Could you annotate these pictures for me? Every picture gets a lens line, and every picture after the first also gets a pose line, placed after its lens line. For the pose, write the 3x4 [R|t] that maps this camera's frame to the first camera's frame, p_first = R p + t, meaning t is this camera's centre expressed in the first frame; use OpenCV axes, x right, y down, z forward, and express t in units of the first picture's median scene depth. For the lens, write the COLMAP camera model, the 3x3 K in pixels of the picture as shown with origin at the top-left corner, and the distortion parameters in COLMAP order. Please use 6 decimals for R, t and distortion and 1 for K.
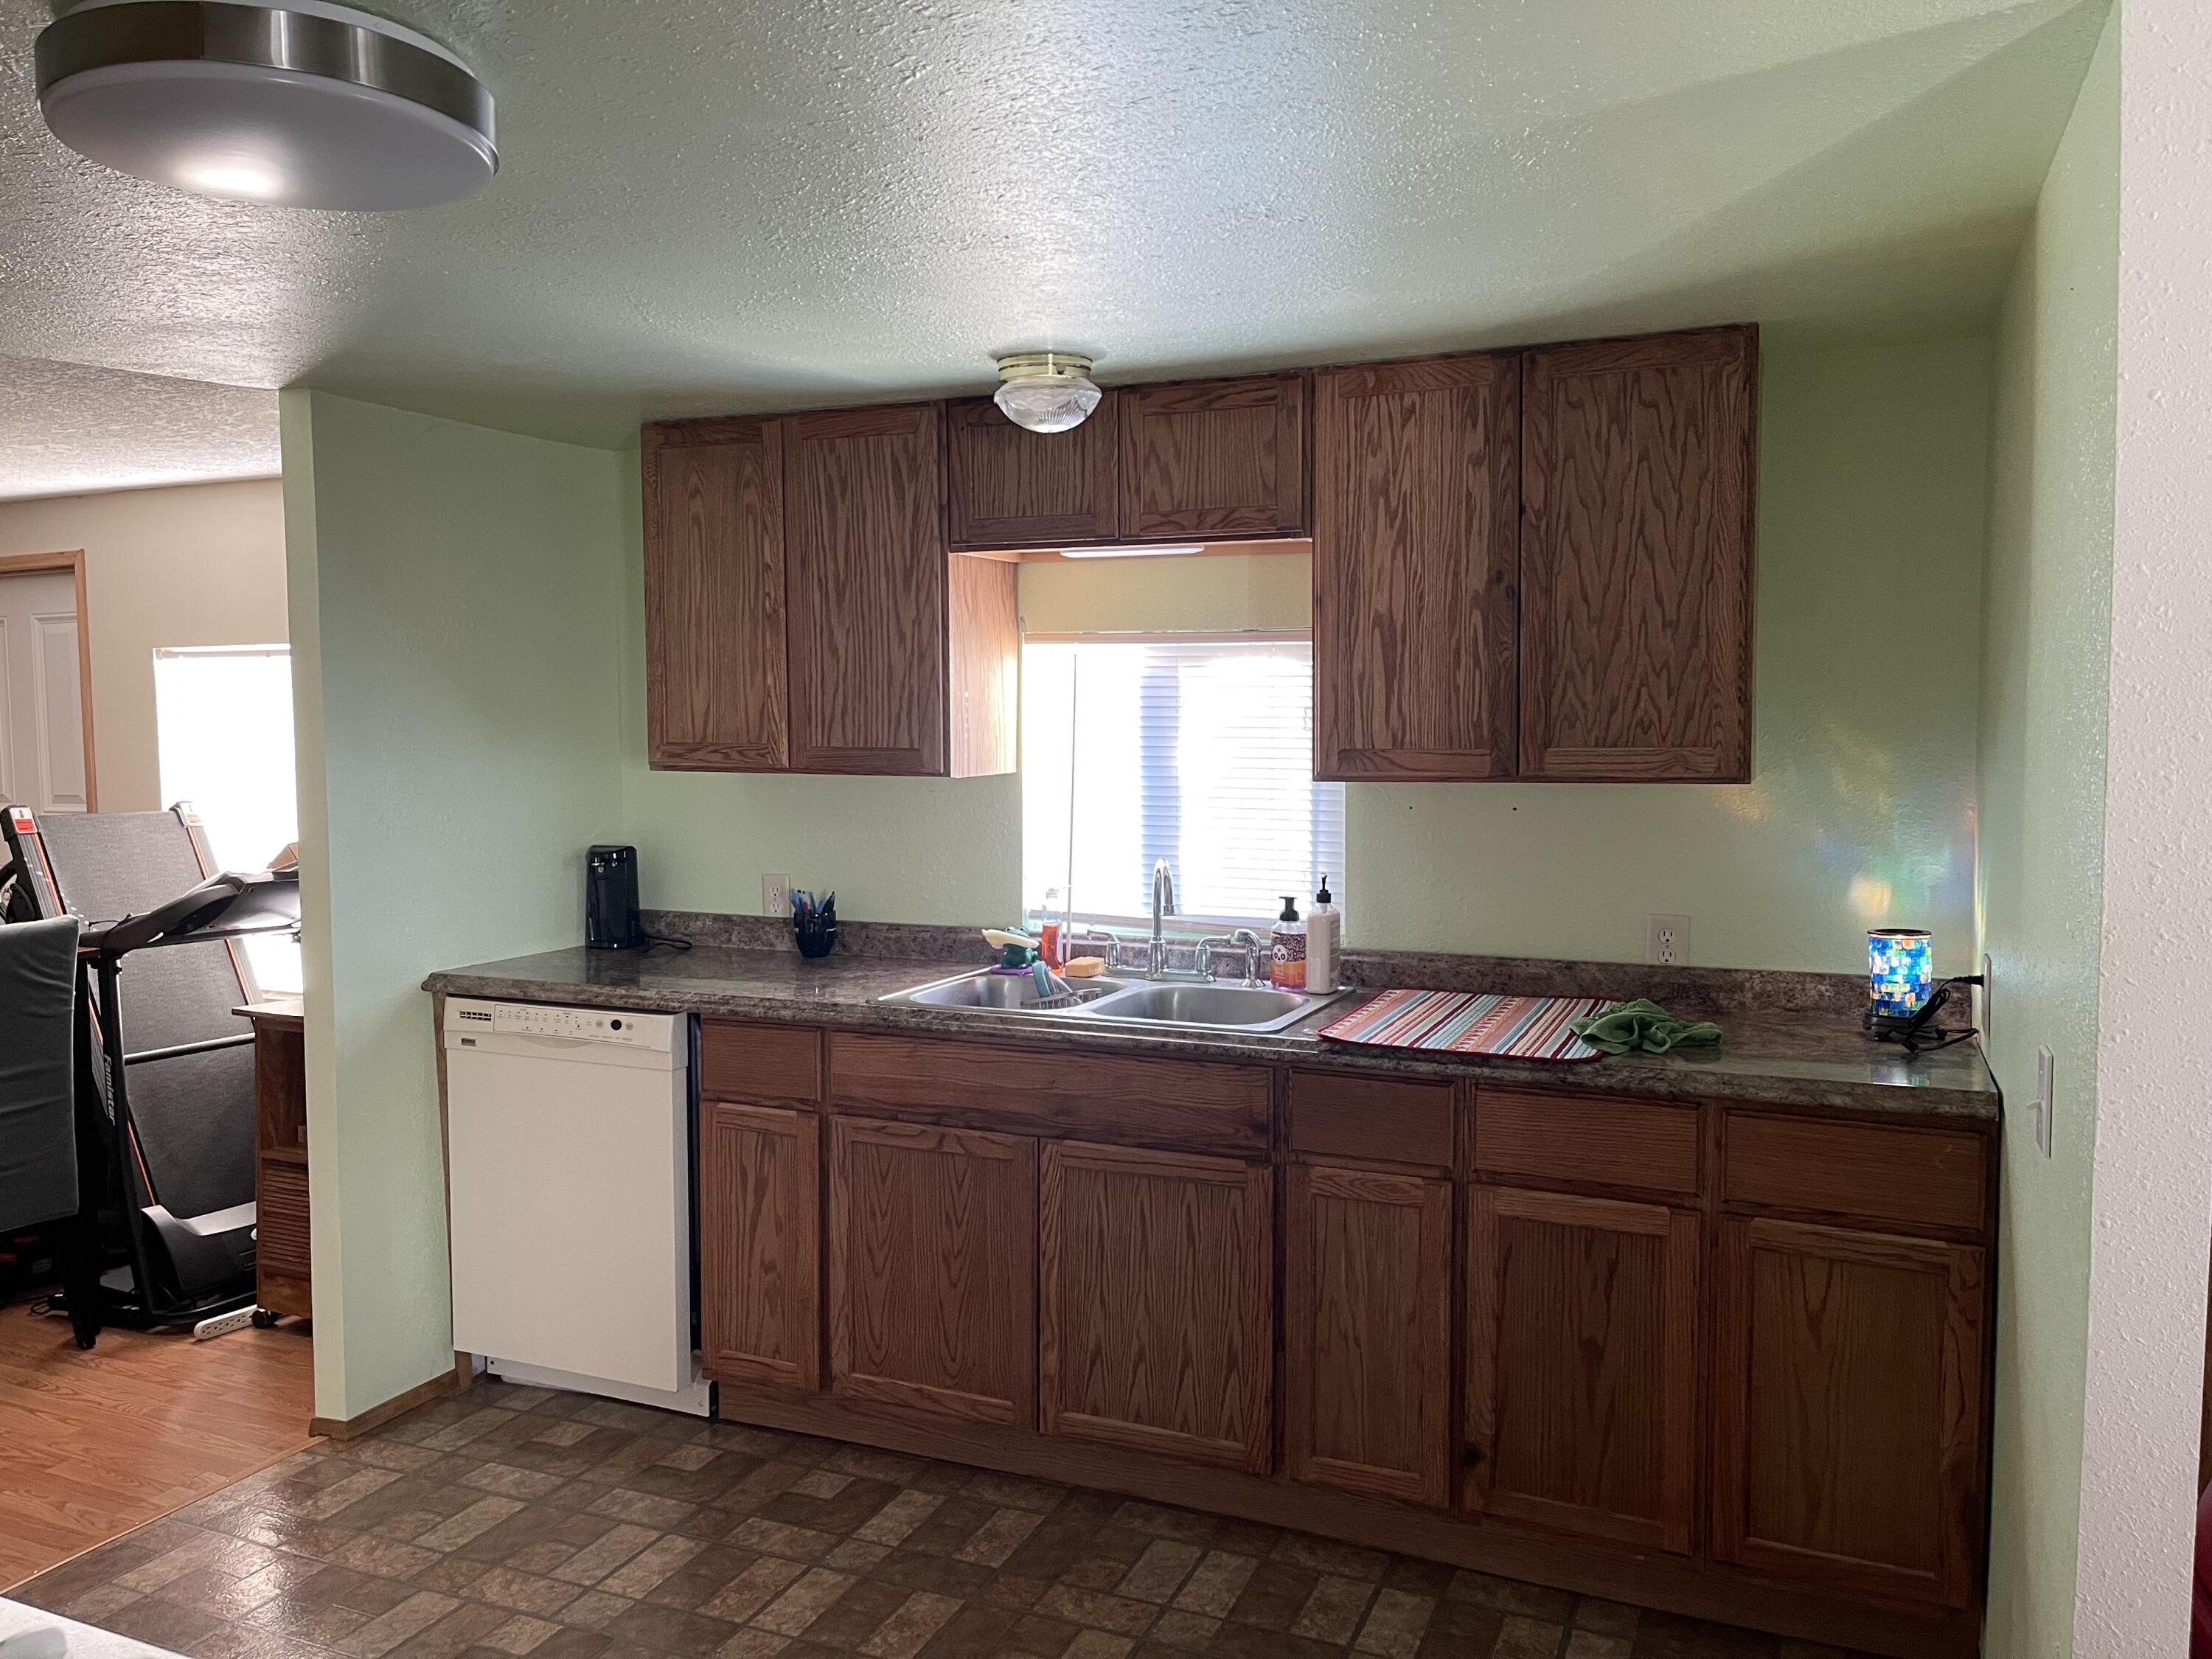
lens RADIAL K [[1640.4, 0, 1102.8], [0, 1640.4, 827.1], [0, 0, 1]] dist [0.059611, -0.079488]
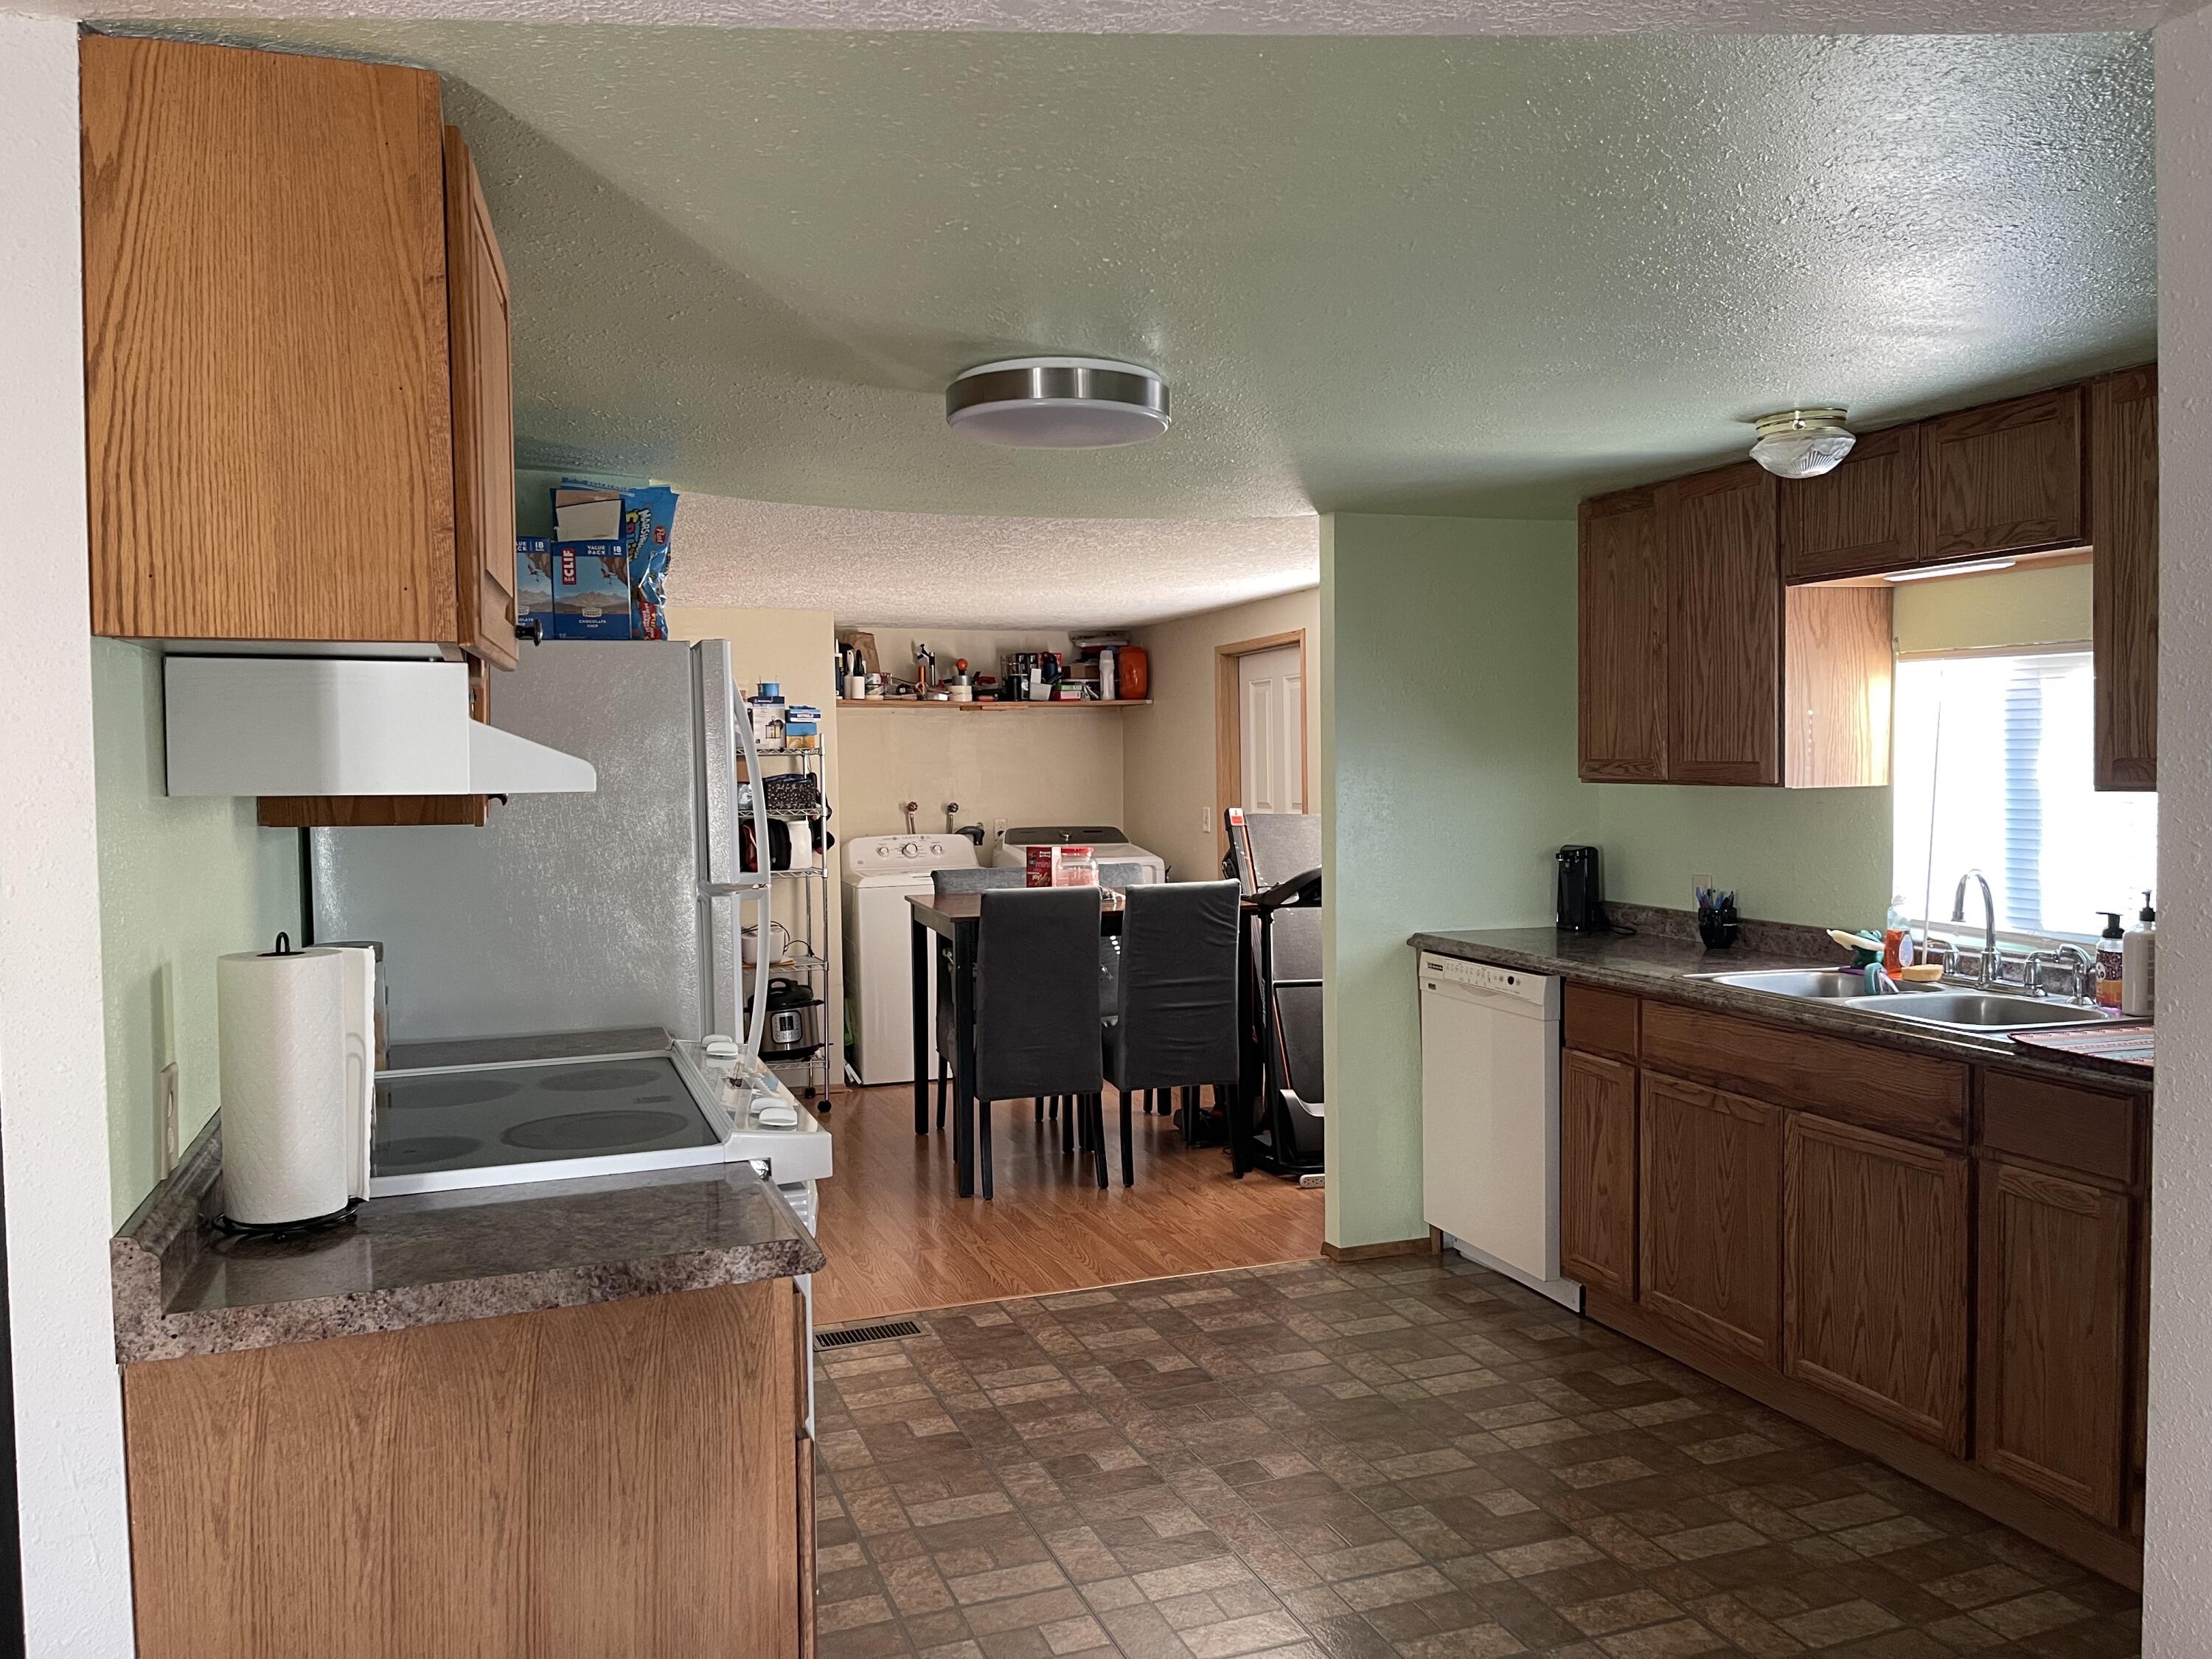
lens RADIAL K [[1640.4, 0, 1095.4], [0, 1640.4, 817.1], [0, 0, 1]] dist [0.059611, -0.079488]
pose [[0.679918, 0.020239, -0.733008, 0.418506], [-0.040493, 0.999130, -0.009974, 0.019971], [0.732169, 0.036463, 0.680146, -0.103292]]
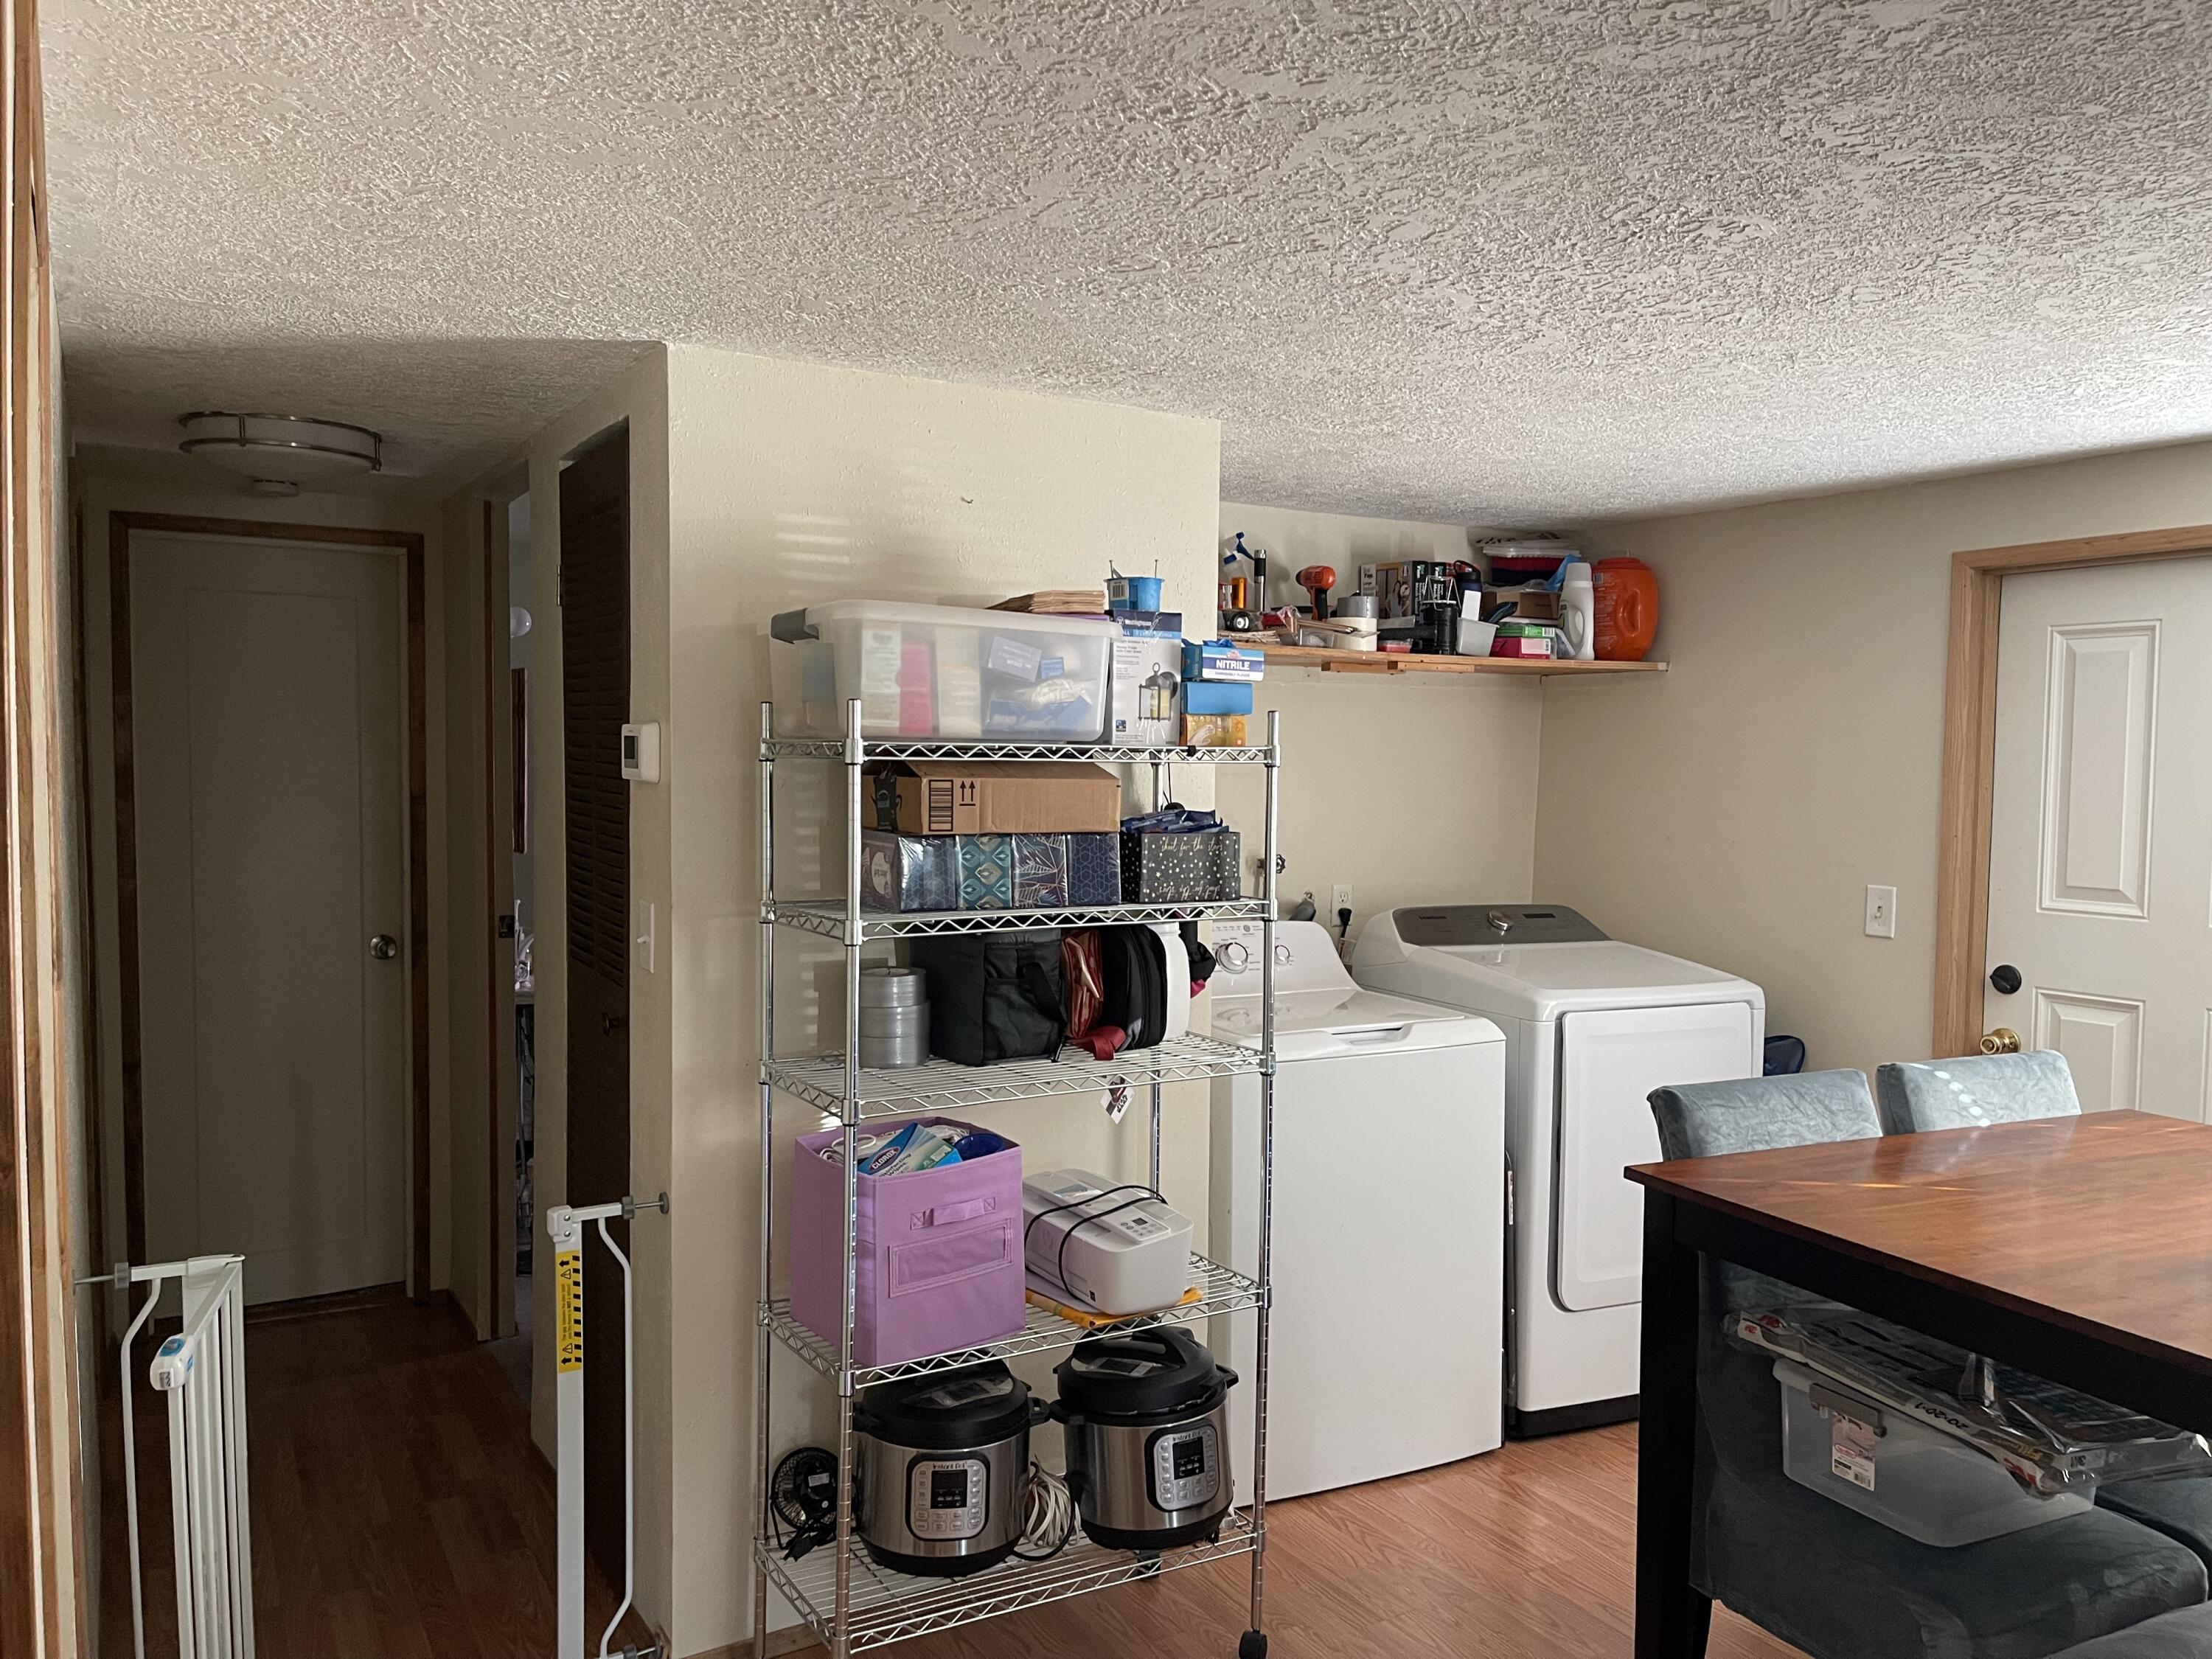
lens RADIAL K [[1640.4, 0, 1070.0], [0, 1640.4, 832.9], [0, 0, 1]] dist [0.059611, -0.079488]
pose [[0.792777, 0.050884, -0.607384, -0.929417], [-0.062702, 0.998031, 0.001770, -0.026717], [0.606278, 0.036681, 0.794407, 0.342986]]
